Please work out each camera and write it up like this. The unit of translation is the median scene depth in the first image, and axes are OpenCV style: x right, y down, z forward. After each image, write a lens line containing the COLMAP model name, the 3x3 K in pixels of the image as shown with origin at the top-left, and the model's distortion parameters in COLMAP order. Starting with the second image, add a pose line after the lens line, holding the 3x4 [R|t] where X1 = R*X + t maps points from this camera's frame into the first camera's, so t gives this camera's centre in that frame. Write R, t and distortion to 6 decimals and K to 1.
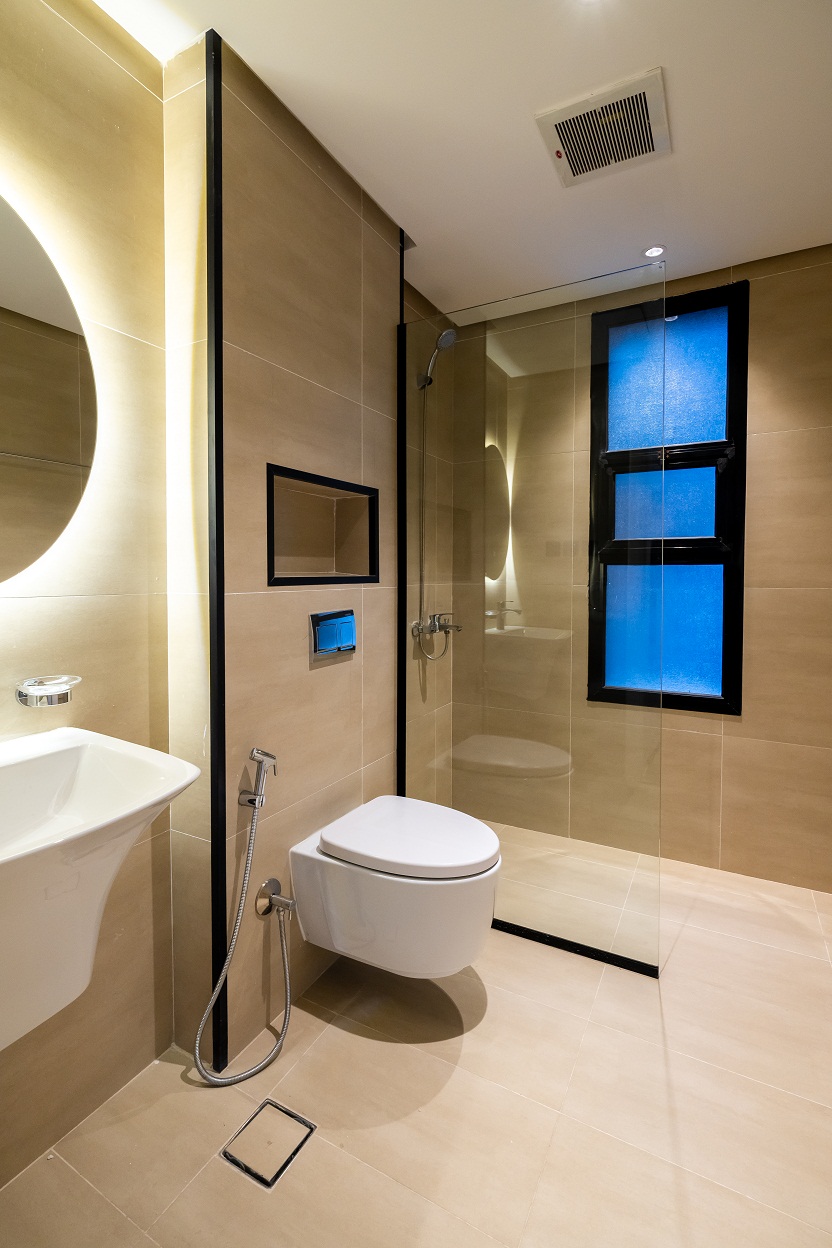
lens RADIAL K [[562.0, 0, 416.7], [0, 562.0, 590.5], [0, 0, 1]] dist [-0.004162, 0.000043]
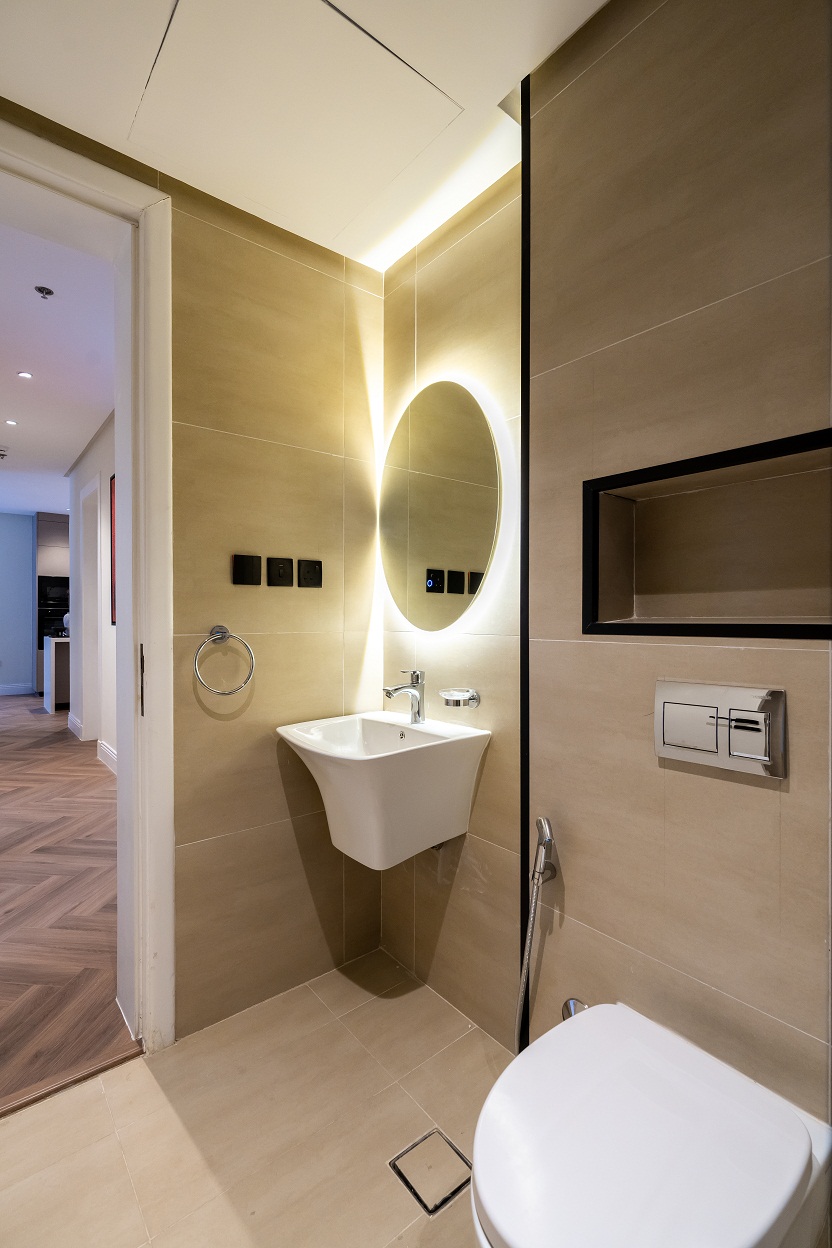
lens RADIAL K [[577.2, 0, 416.0], [0, 577.2, 624.0], [0, 0, 1]] dist [-0.002263, -0.000335]
pose [[-0.384542, 0.005921, -0.923089, 0.602567], [-0.035035, 0.999165, 0.021004, -0.031357], [0.922443, 0.040417, -0.384013, 1.121015]]
